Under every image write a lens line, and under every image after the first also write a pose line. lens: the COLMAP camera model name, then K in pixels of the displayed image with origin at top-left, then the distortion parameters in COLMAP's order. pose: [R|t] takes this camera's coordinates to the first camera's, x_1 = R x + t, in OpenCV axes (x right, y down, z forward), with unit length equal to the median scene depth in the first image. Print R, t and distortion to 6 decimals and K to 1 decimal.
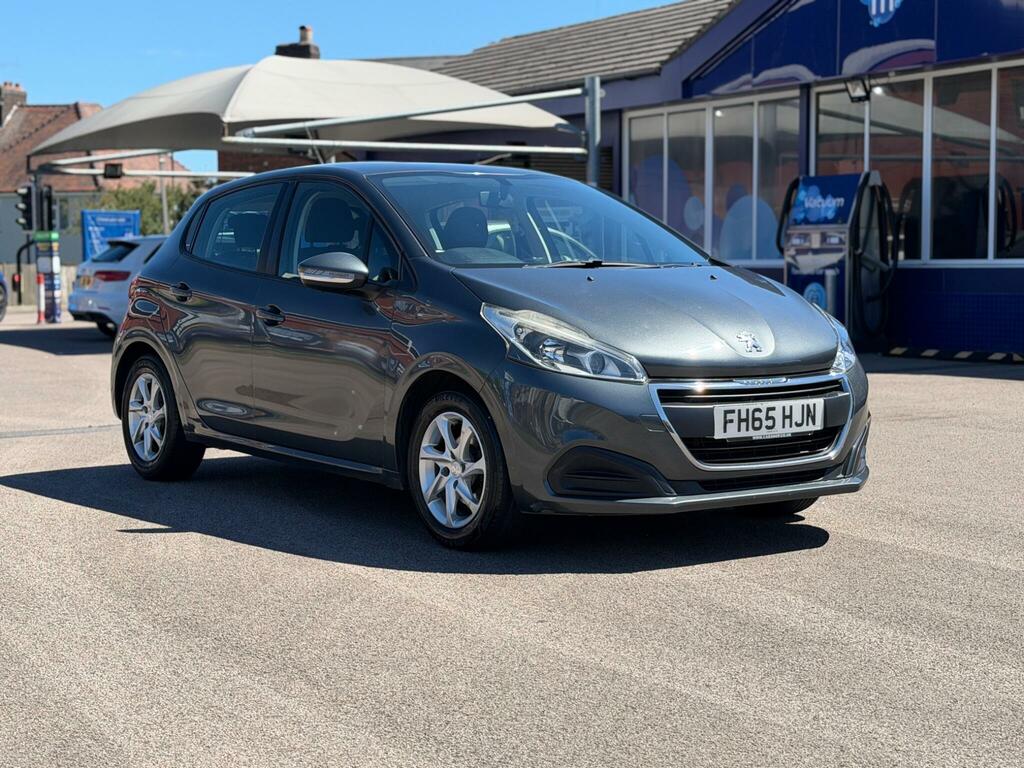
lens RADIAL K [[1802.8, 0, 512.0], [0, 1802.8, 384.0], [0, 0, 1]] dist [0.016736, 1.119968]
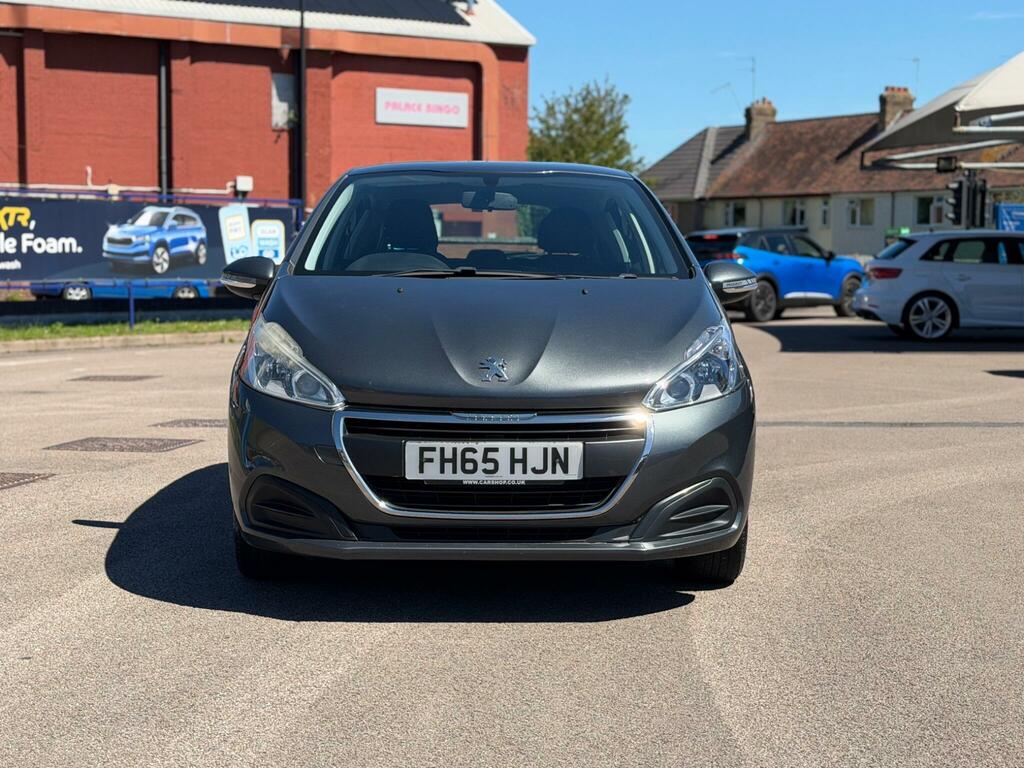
lens RADIAL K [[1802.8, 0, 512.0], [0, 1802.8, 384.0], [0, 0, 1]] dist [0.016736, 1.119968]
pose [[0.828027, 0.054832, -0.558000, 0.608523], [-0.052656, 0.998413, 0.019972, -0.033670], [0.558210, 0.012844, 0.829600, 0.298257]]
